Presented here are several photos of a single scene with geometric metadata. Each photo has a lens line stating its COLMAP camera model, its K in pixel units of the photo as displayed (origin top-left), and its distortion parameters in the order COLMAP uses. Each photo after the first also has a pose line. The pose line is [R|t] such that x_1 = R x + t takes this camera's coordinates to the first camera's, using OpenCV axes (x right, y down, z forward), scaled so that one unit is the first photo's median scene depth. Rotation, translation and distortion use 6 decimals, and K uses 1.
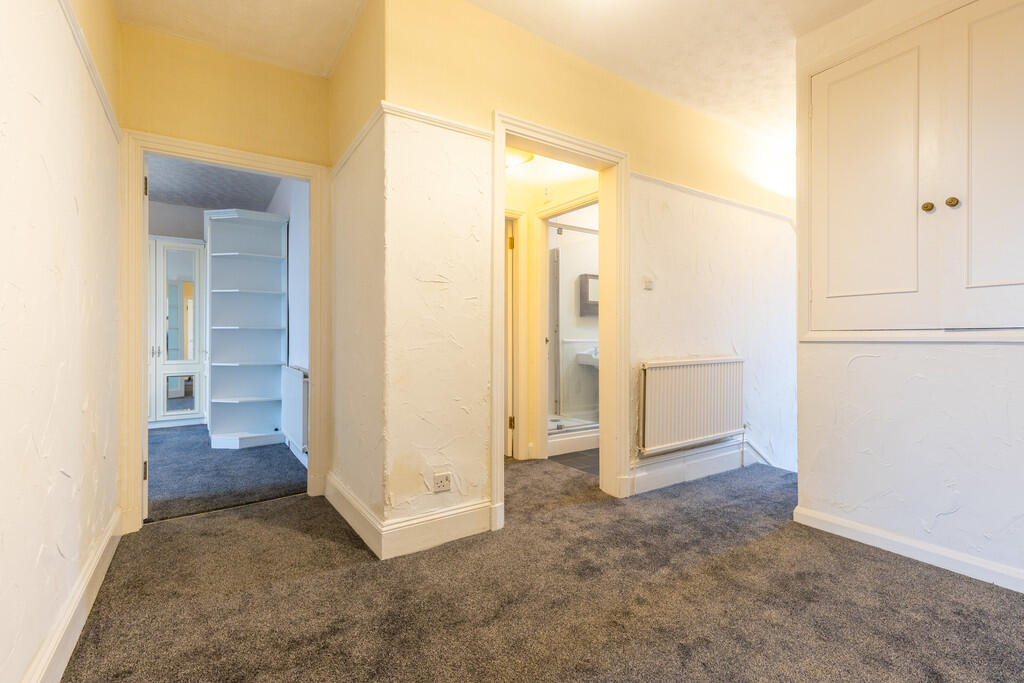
lens RADIAL K [[468.1, 0, 511.6], [0, 468.1, 340.1], [0, 0, 1]] dist [0.015663, 0.000128]
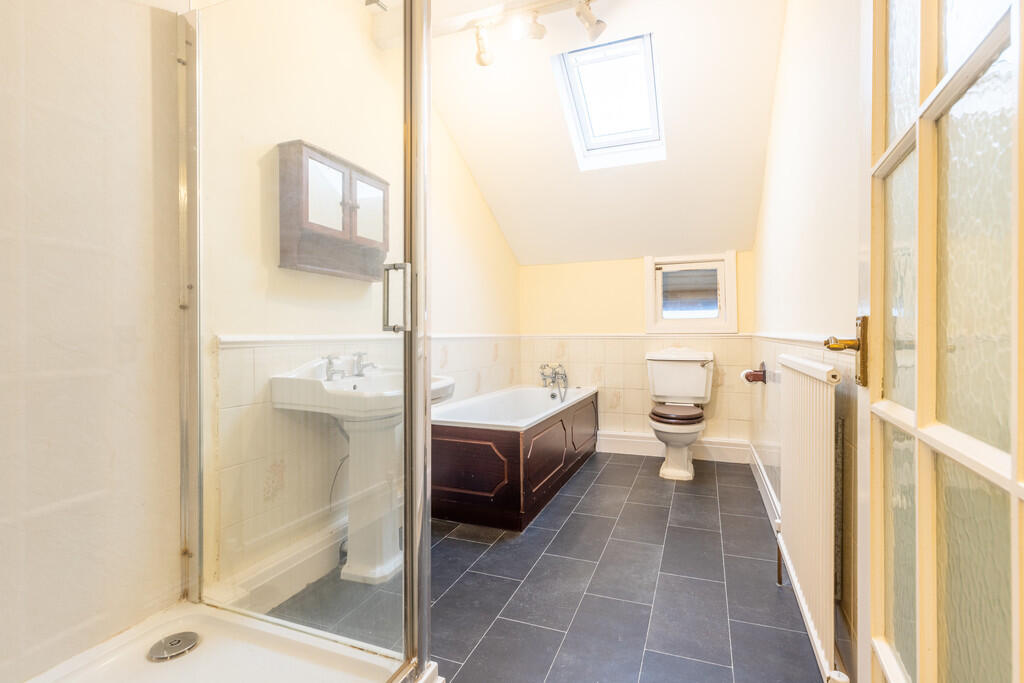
lens RADIAL K [[468.1, 0, 528.0], [0, 468.1, 337.2], [0, 0, 1]] dist [0.015663, 0.000128]
pose [[0.810135, -0.005898, 0.586213, 0.095234], [0.003133, 0.999979, 0.005731, -0.001346], [-0.586234, -0.002806, 0.810137, 0.643758]]
